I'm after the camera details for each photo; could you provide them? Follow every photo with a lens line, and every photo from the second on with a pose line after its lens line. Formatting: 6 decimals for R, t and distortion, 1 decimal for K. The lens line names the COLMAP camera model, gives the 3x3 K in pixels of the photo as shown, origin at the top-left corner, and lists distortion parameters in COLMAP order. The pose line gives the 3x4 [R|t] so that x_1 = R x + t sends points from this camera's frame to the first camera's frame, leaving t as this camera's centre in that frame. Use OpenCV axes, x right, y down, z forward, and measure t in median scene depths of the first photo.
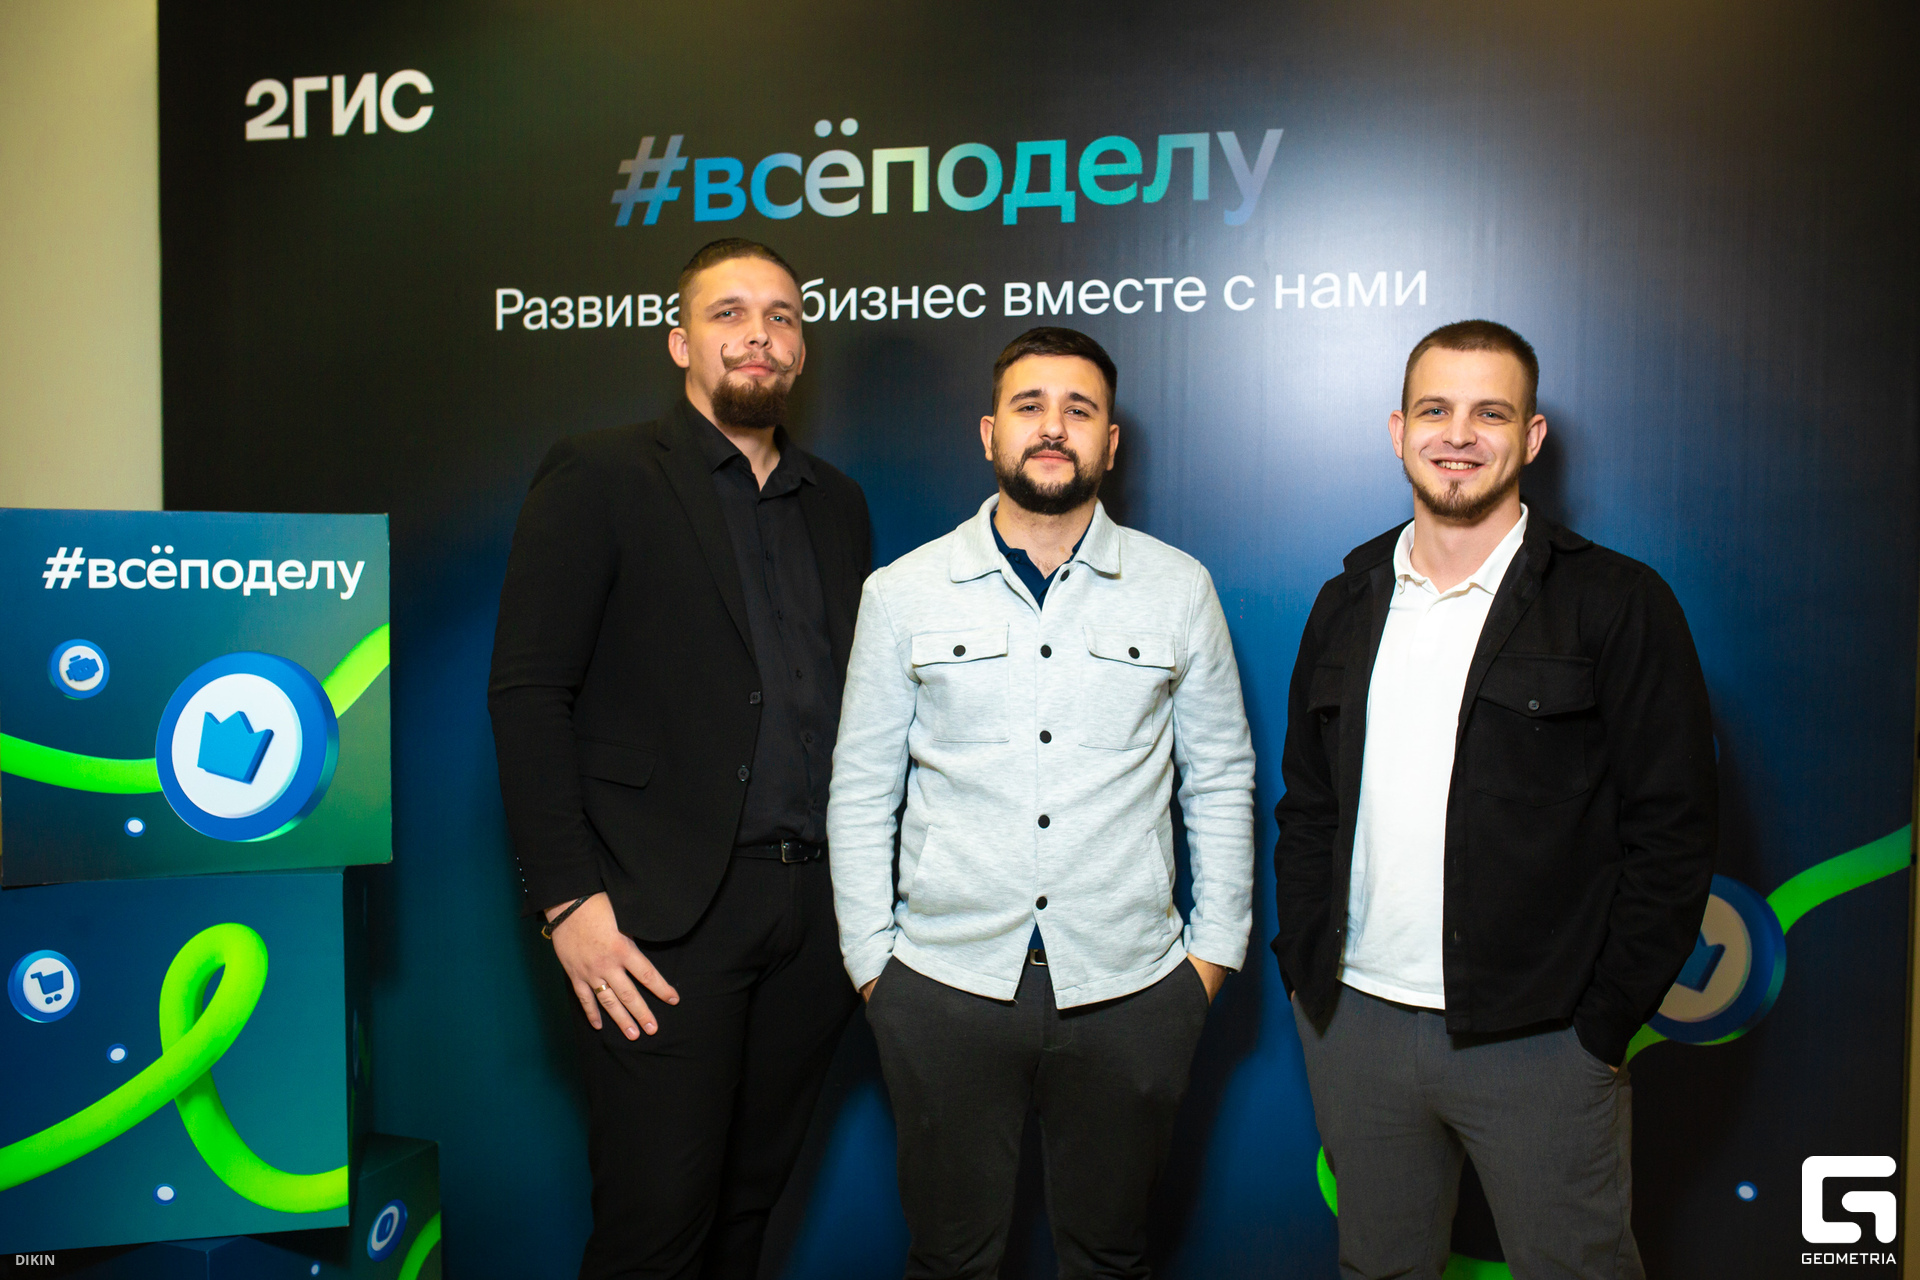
lens RADIAL K [[1836.4, 0, 963.7], [0, 1836.4, 647.8], [0, 0, 1]] dist [-0.069398, 0.097001]
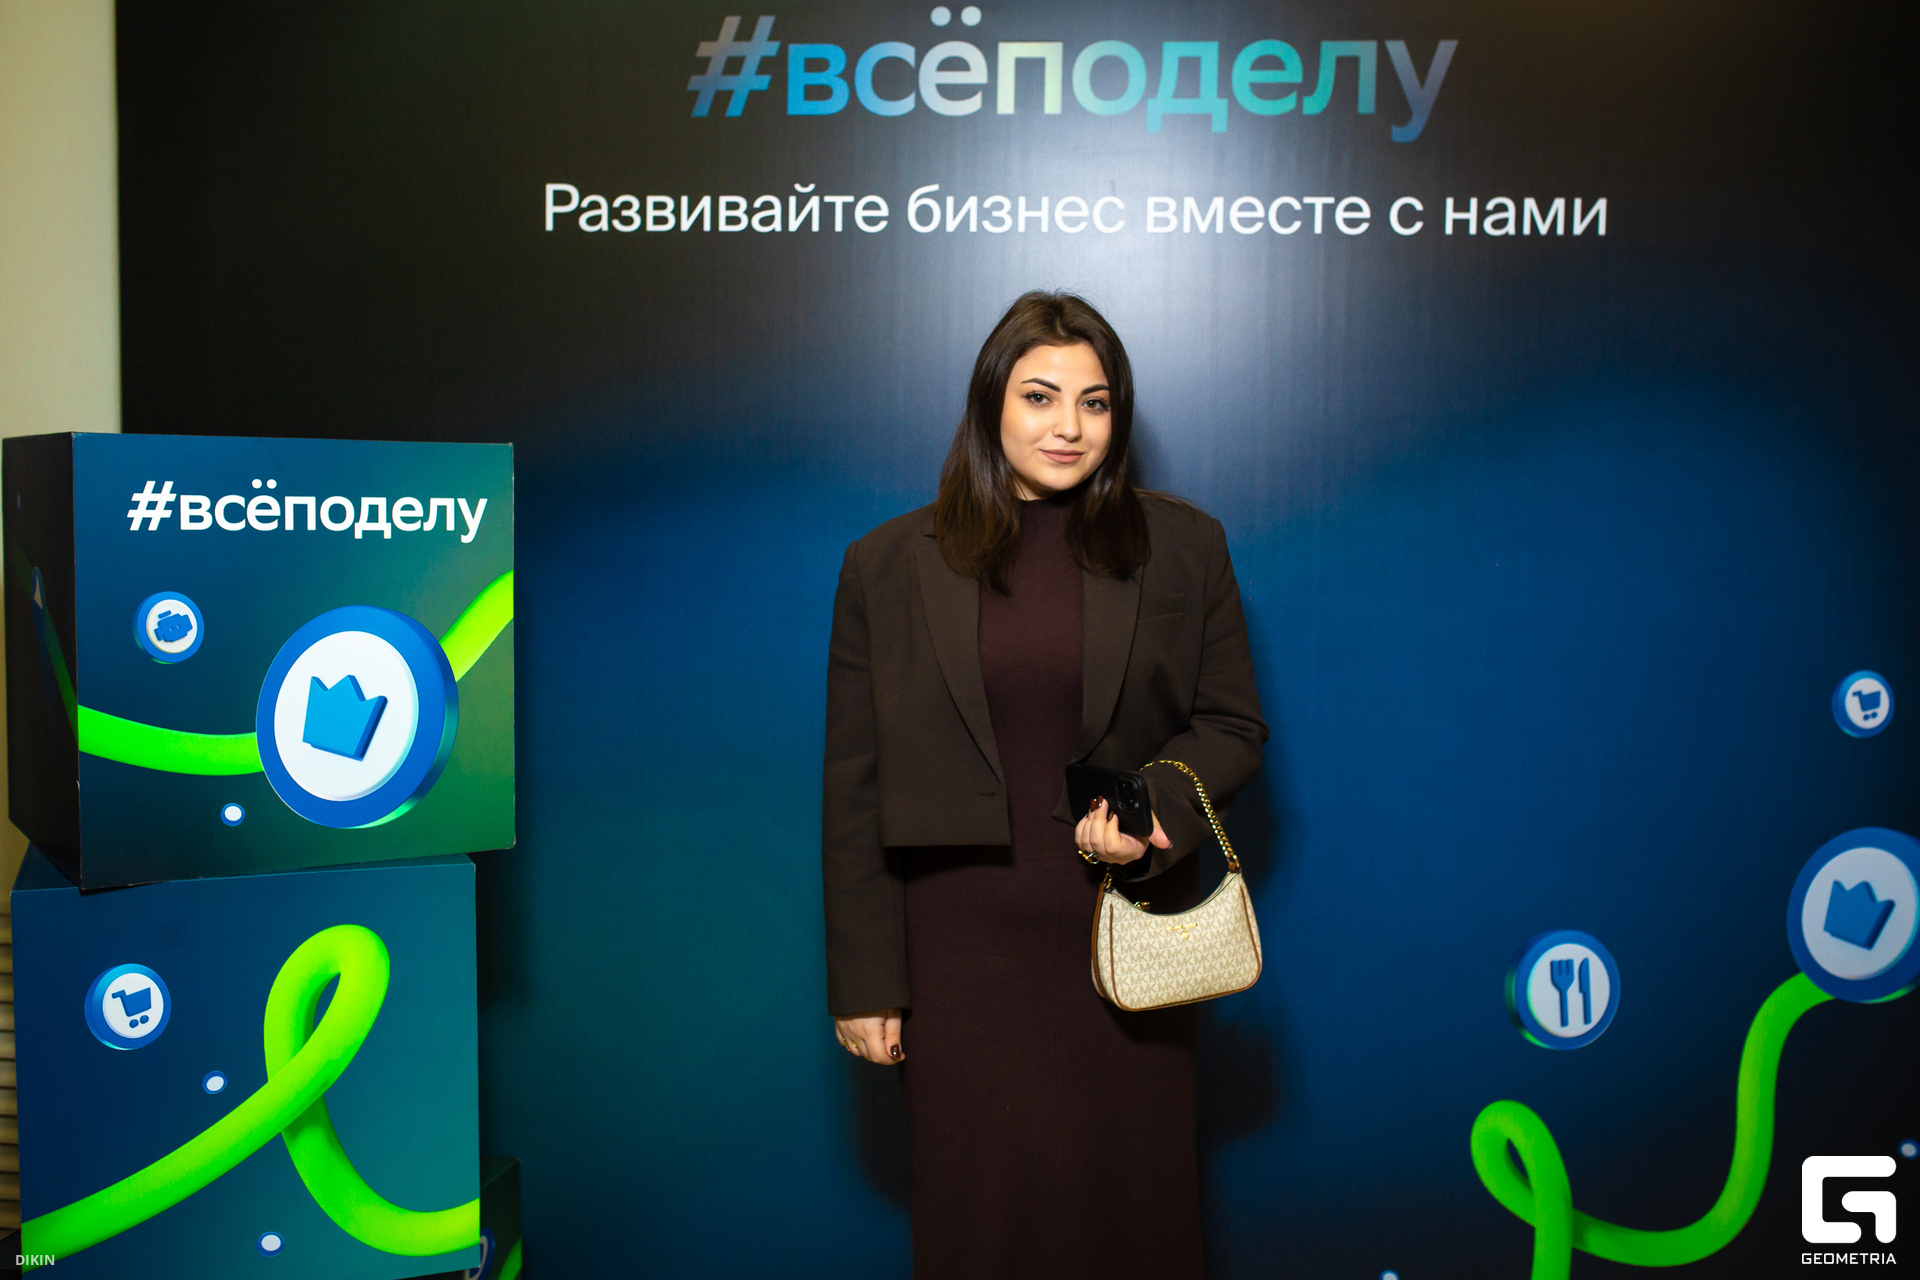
lens RADIAL K [[1896.0, 0, 963.3], [0, 1896.0, 631.1], [0, 0, 1]] dist [-0.067037, 0.086517]
pose [[0.987915, -0.003303, 0.154963, -0.215130], [-0.001425, 0.999537, 0.030387, -0.010941], [-0.154991, -0.030241, 0.987453, 0.077052]]
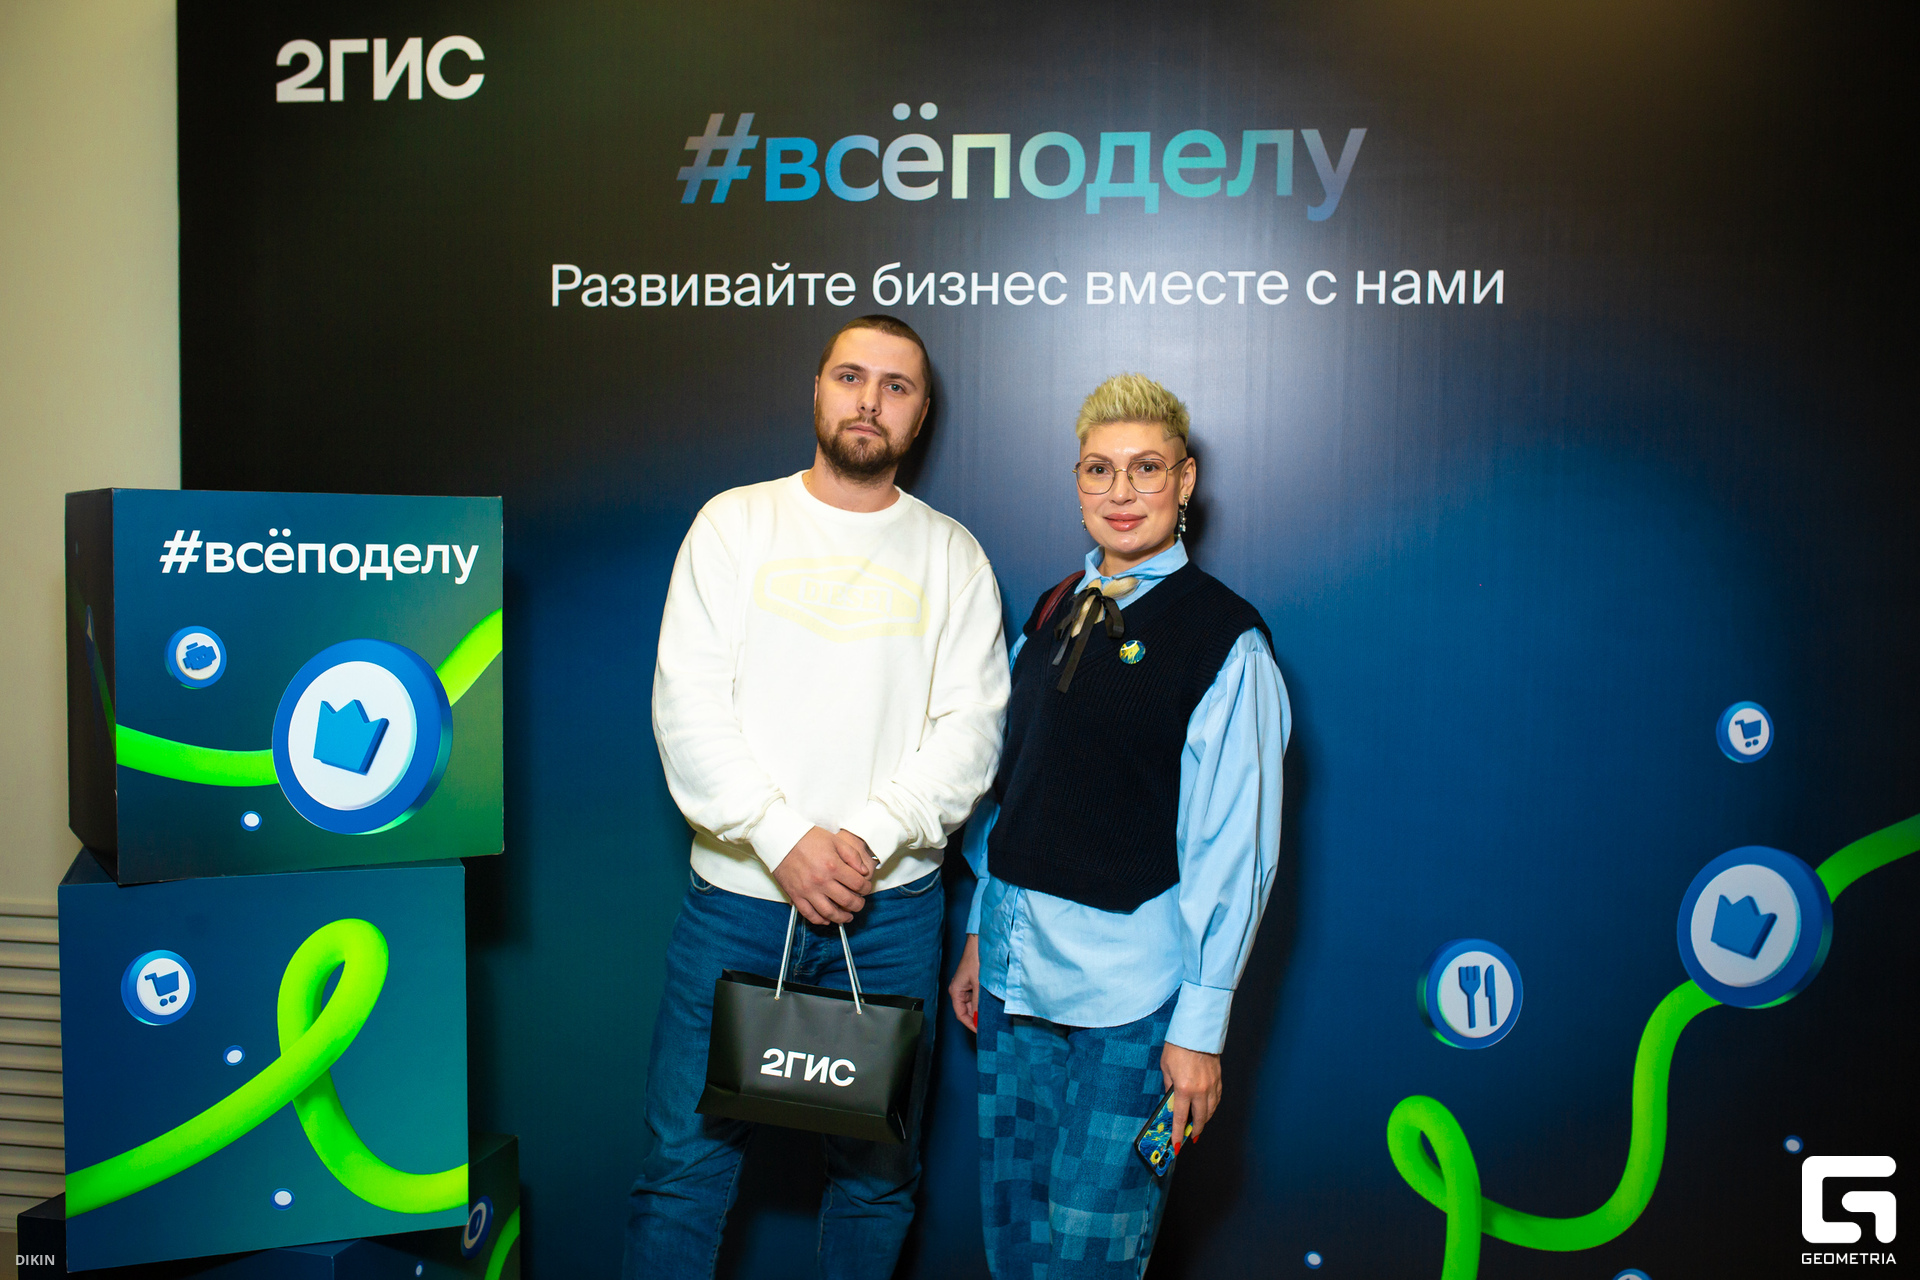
lens RADIAL K [[1835.4, 0, 966.9], [0, 1835.4, 648.0], [0, 0, 1]] dist [-0.065598, 0.087064]
pose [[0.993578, -0.000350, 0.113153, -0.157877], [-0.001400, 0.999881, 0.015383, -0.006953], [-0.113145, -0.015443, 0.993459, 0.000548]]
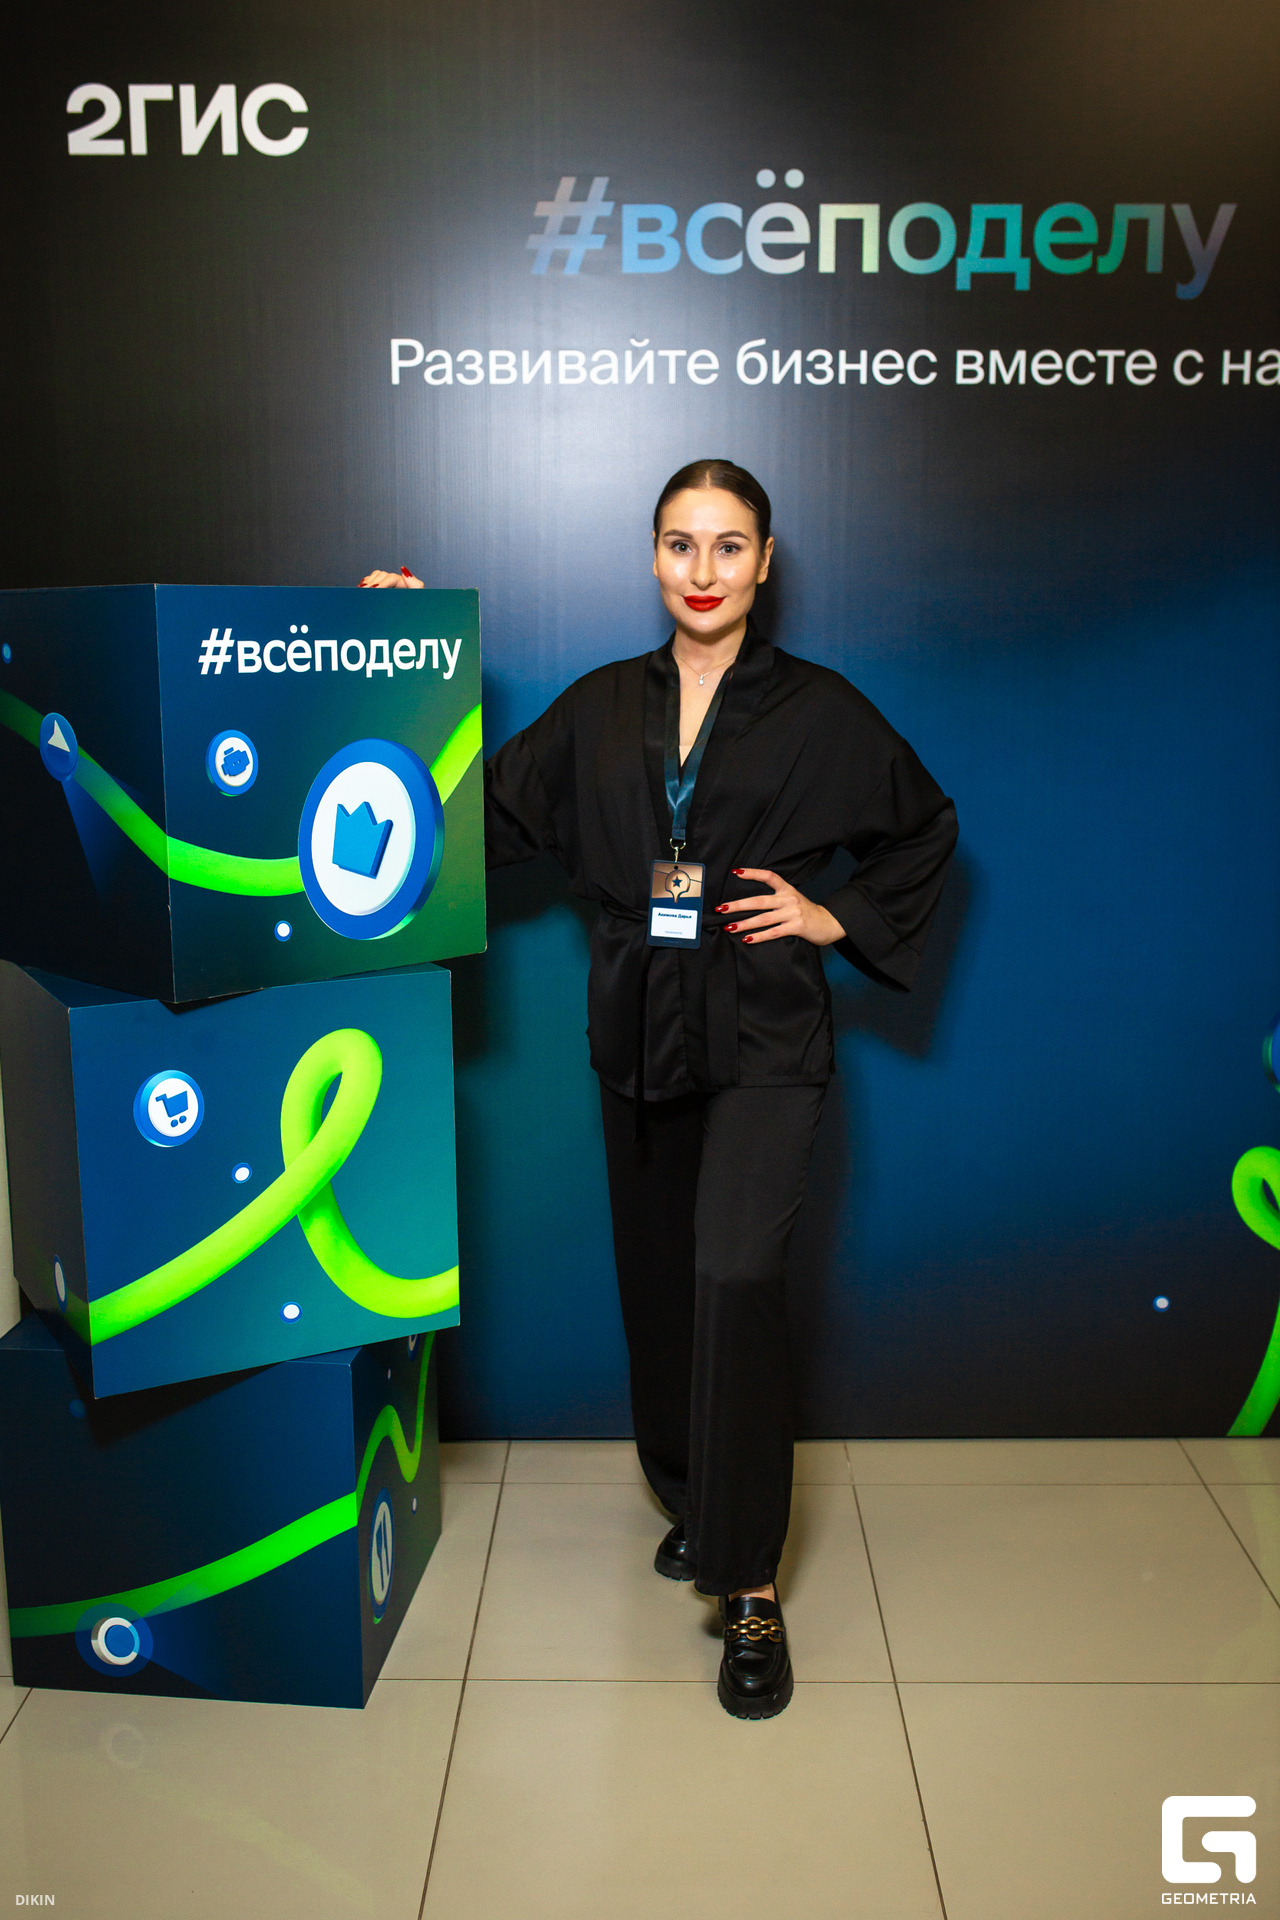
lens RADIAL K [[1871.2, 0, 632.9], [0, 1871.2, 965.7], [0, 0, 1]] dist [-0.071737, 0.108276]
pose [[0.966066, -0.058078, 0.251682, -0.424488], [0.023761, 0.990244, 0.137306, -0.009214], [-0.257201, -0.126666, 0.958020, 0.029249]]
